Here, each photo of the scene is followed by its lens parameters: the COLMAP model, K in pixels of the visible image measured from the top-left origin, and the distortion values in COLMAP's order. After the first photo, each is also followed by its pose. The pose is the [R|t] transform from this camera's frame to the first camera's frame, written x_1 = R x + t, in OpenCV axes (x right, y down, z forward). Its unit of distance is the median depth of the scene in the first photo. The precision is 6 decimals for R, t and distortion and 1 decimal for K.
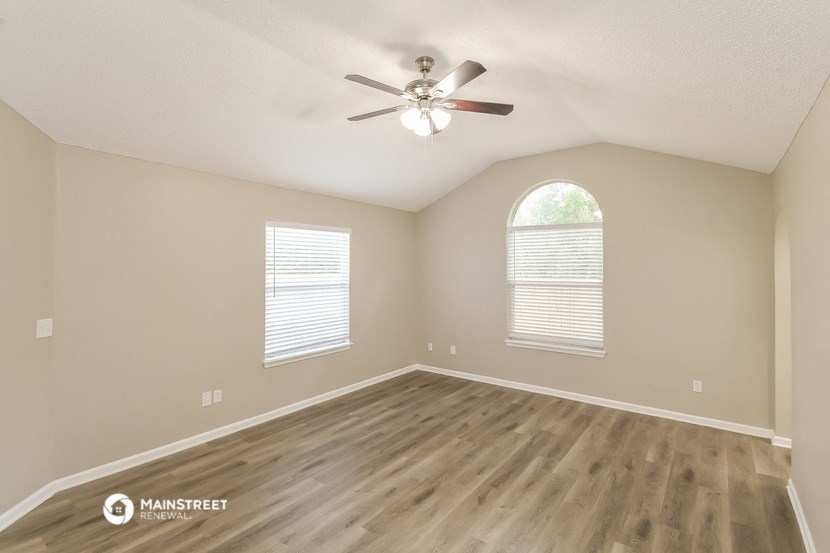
lens RADIAL K [[393.1, 0, 422.6], [0, 393.1, 272.0], [0, 0, 1]] dist [-0.006683, -0.002313]
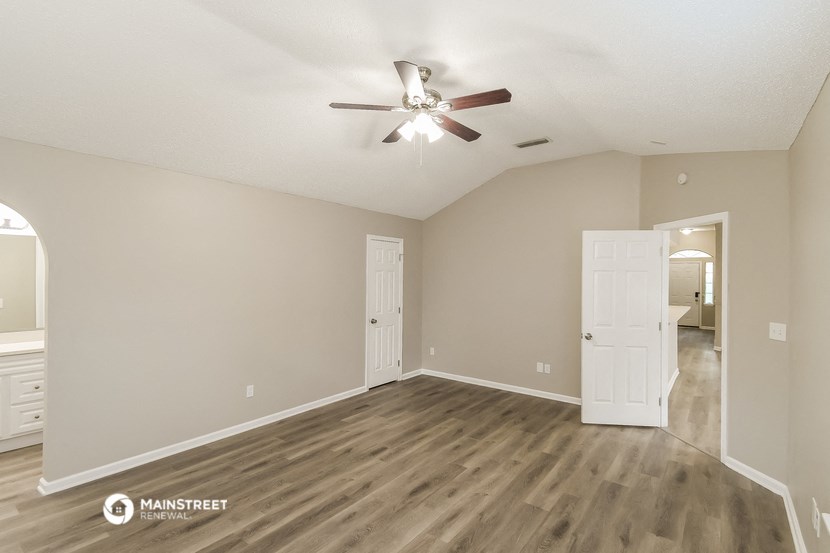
lens RADIAL K [[393.1, 0, 413.1], [0, 393.1, 278.8], [0, 0, 1]] dist [-0.006683, -0.002313]
pose [[-0.999351, -0.008147, 0.035088, -0.010794], [-0.007588, 0.999843, 0.016028, -0.008522], [-0.035213, 0.015751, -0.999256, 2.016935]]
